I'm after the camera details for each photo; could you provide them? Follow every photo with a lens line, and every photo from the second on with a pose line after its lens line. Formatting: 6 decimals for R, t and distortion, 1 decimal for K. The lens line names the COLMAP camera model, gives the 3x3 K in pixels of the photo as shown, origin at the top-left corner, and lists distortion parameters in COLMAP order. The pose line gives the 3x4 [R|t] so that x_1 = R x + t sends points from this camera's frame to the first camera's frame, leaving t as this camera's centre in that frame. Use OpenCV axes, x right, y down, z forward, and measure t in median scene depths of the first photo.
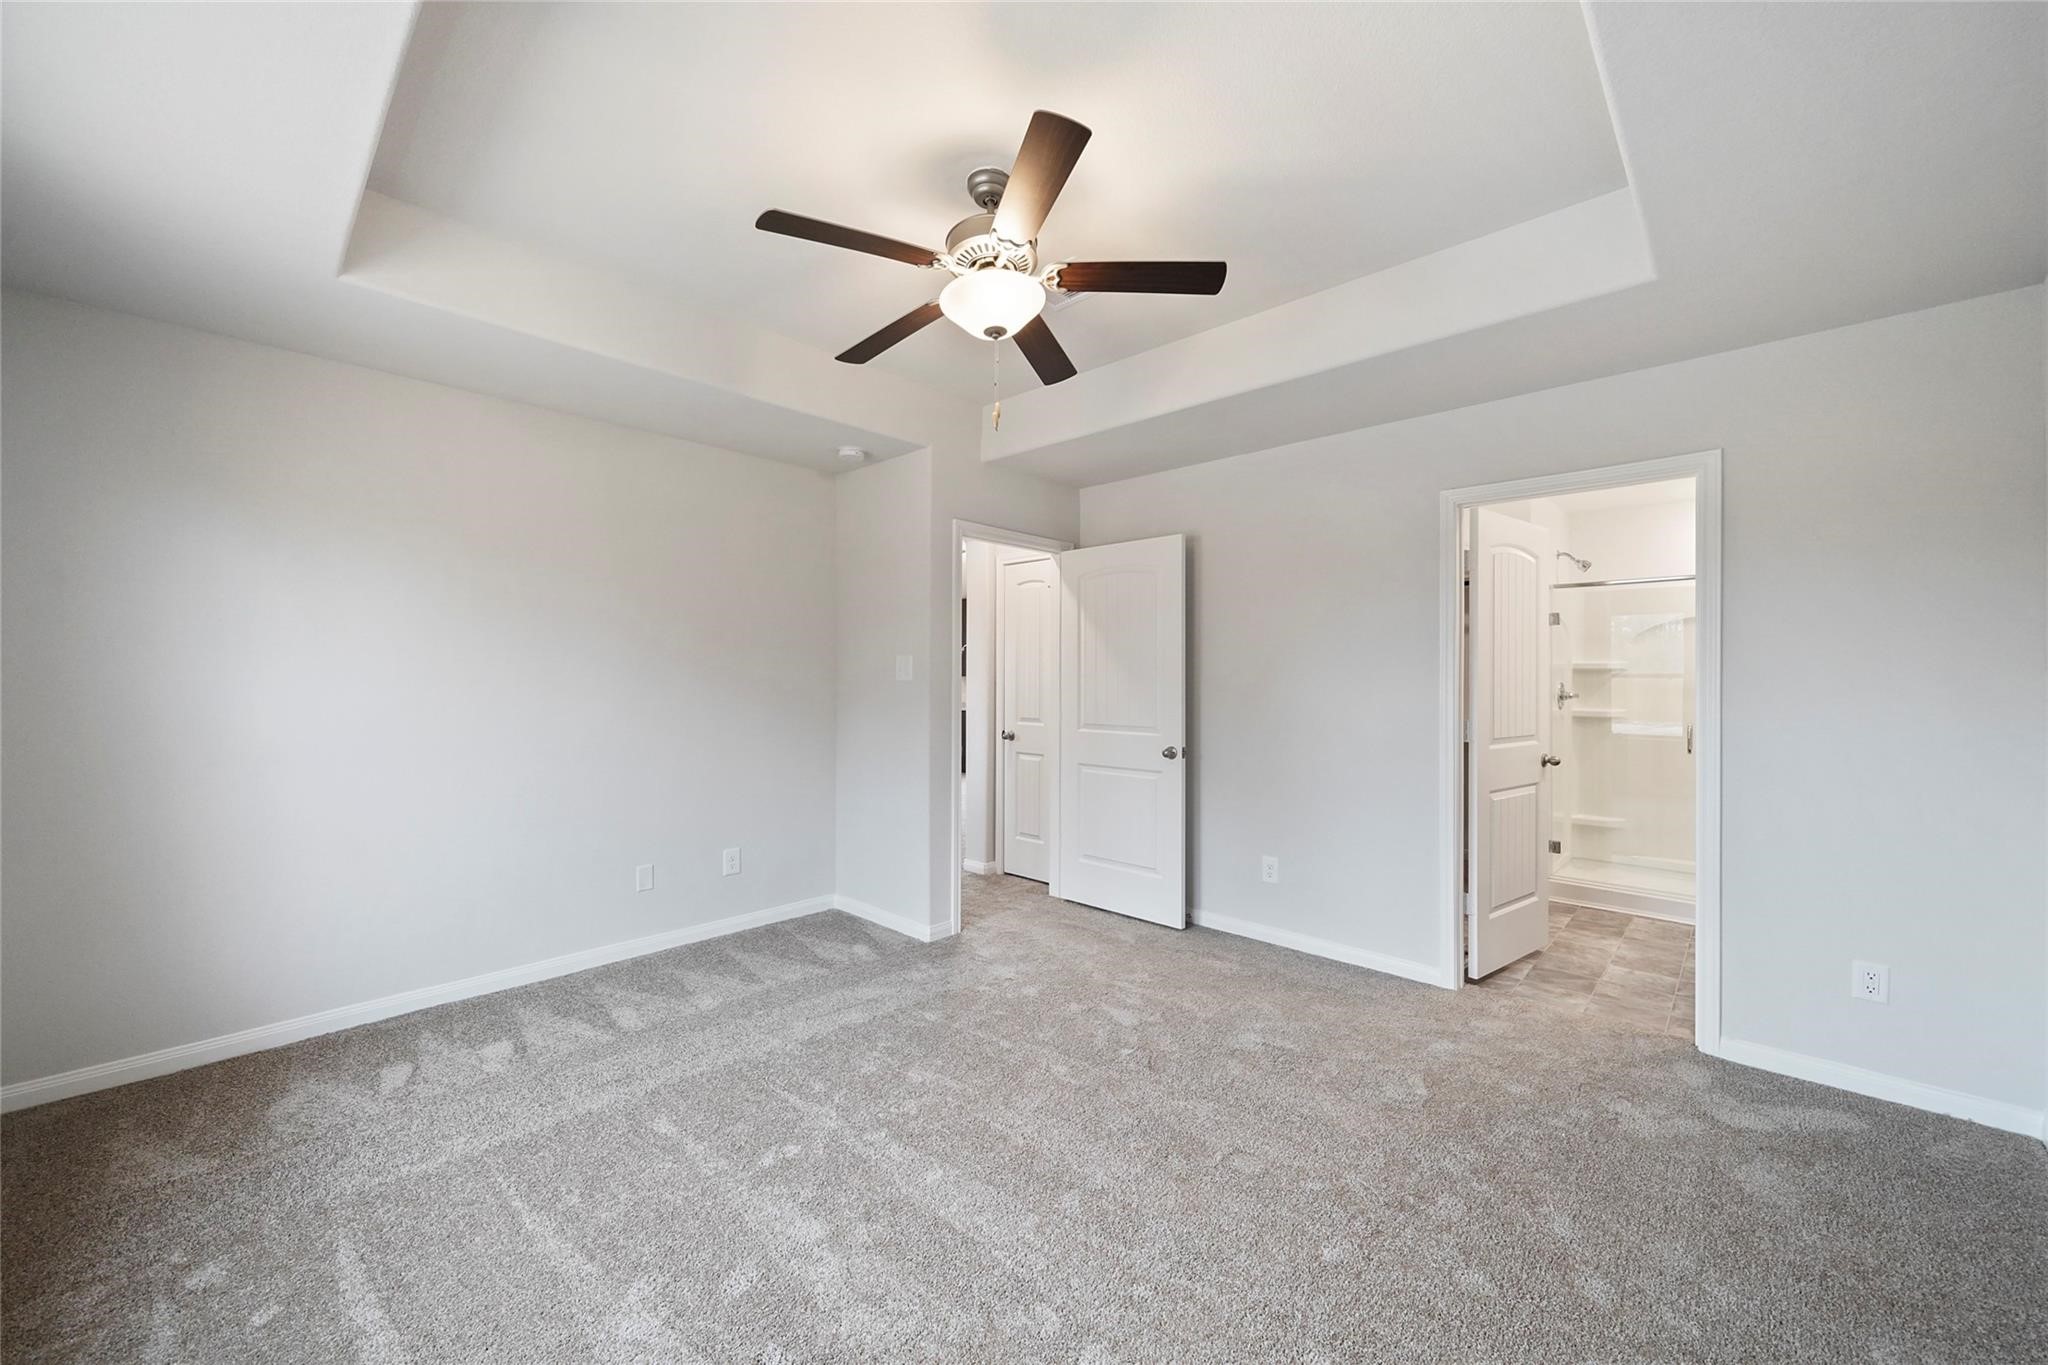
lens RADIAL K [[777.9, 0, 1024.0], [0, 777.9, 682.5], [0, 0, 1]] dist [0.000238, -0.000053]
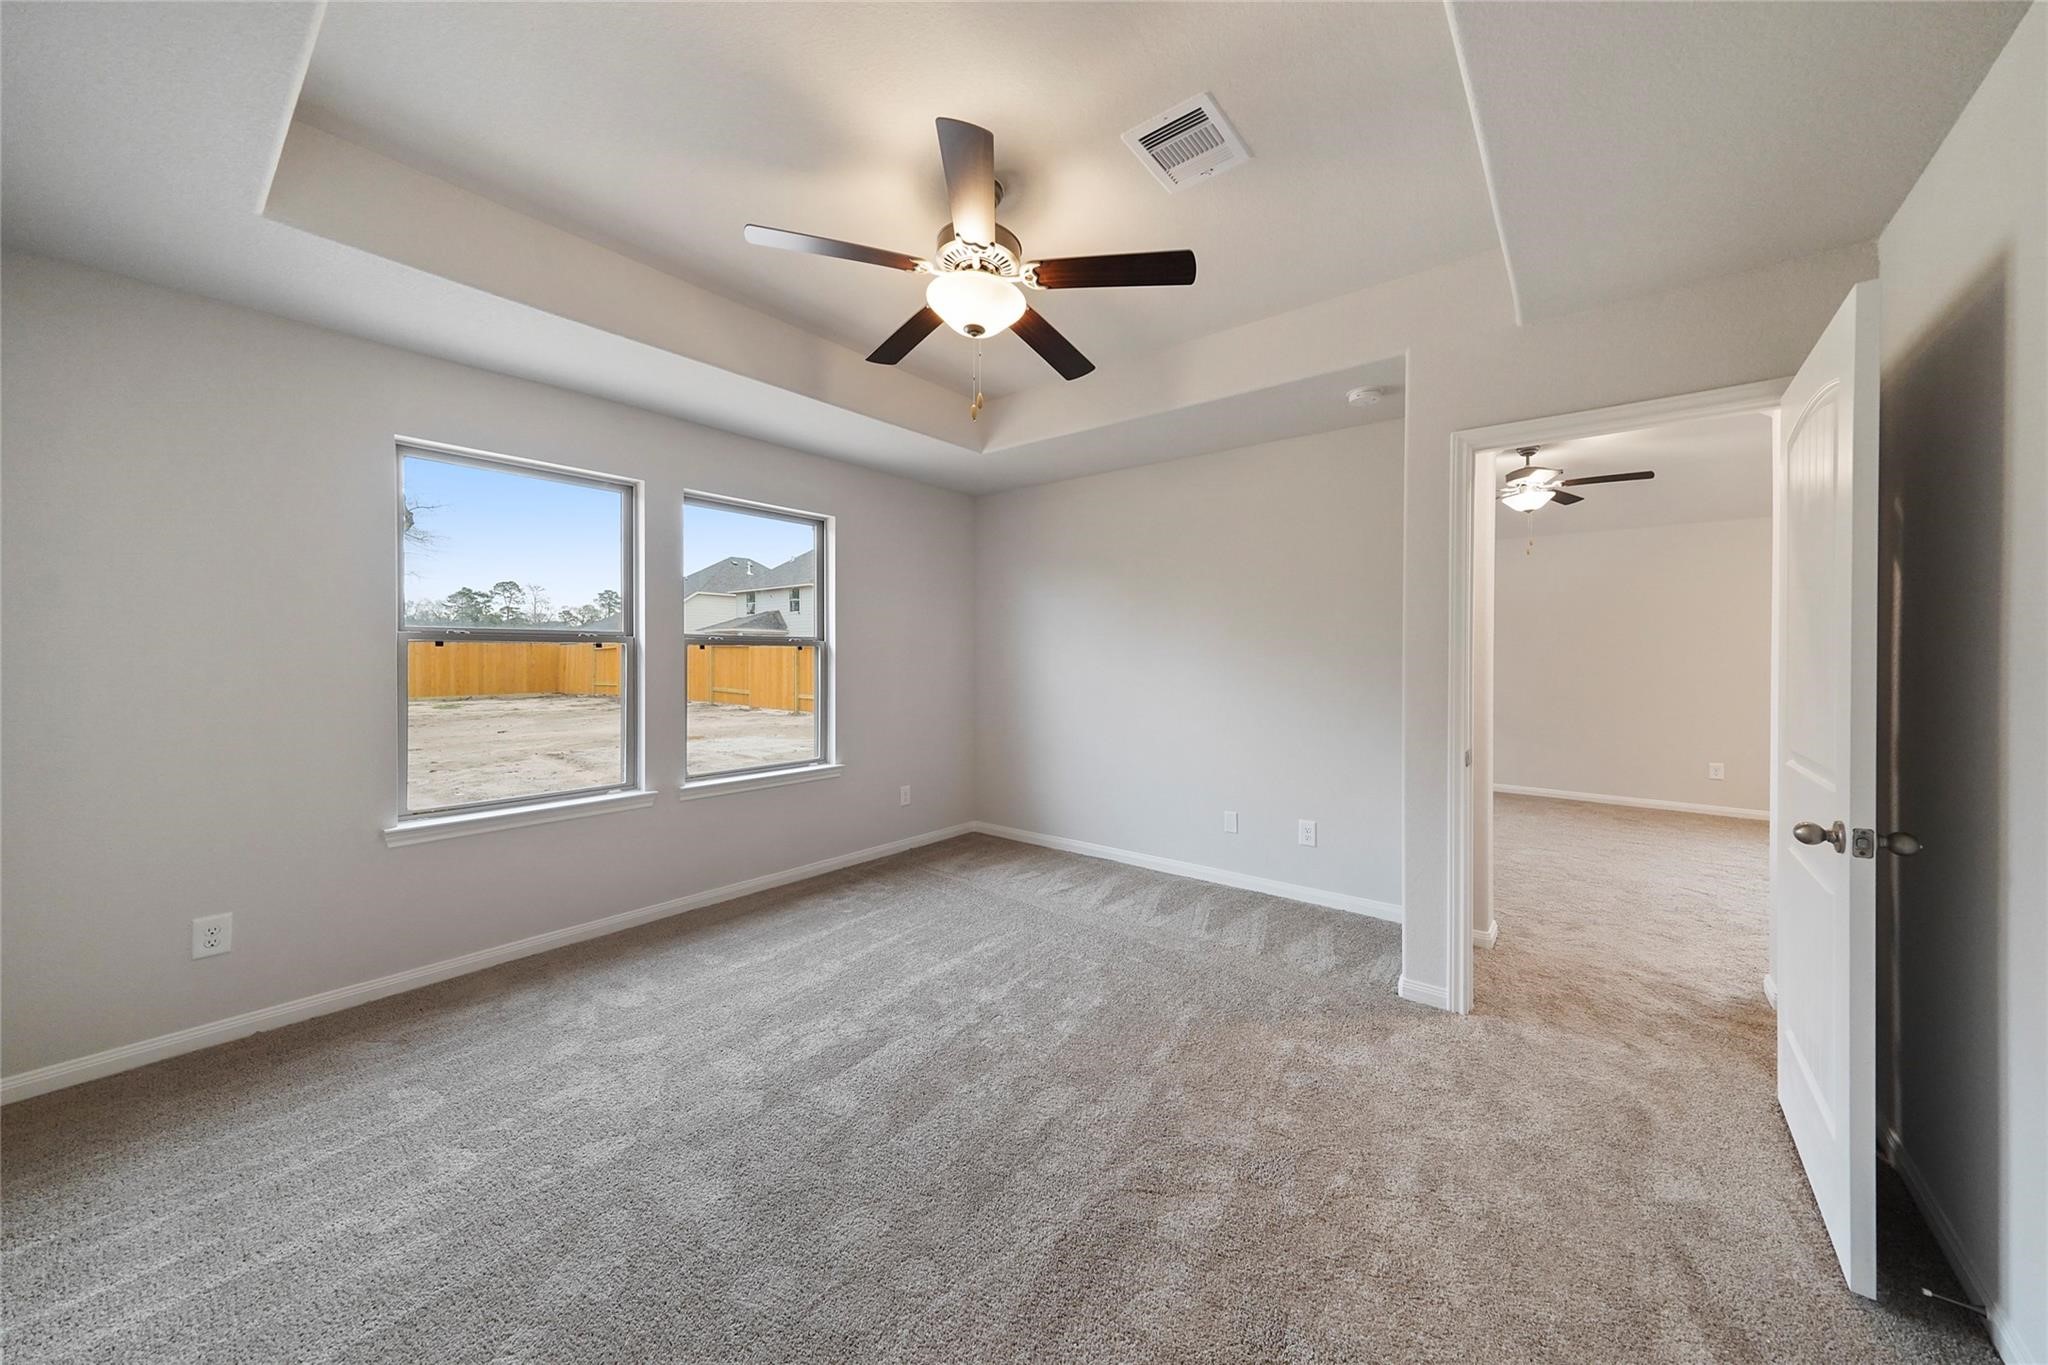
lens RADIAL K [[708.4, 0, 1030.8], [0, 708.4, 661.5], [0, 0, 1]] dist [-0.000213, -0.000026]
pose [[0.079577, 0.005503, -0.996814, 0.736100], [-0.006161, 0.999968, 0.005029, 0.000873], [0.996810, 0.005741, 0.079608, 0.778492]]
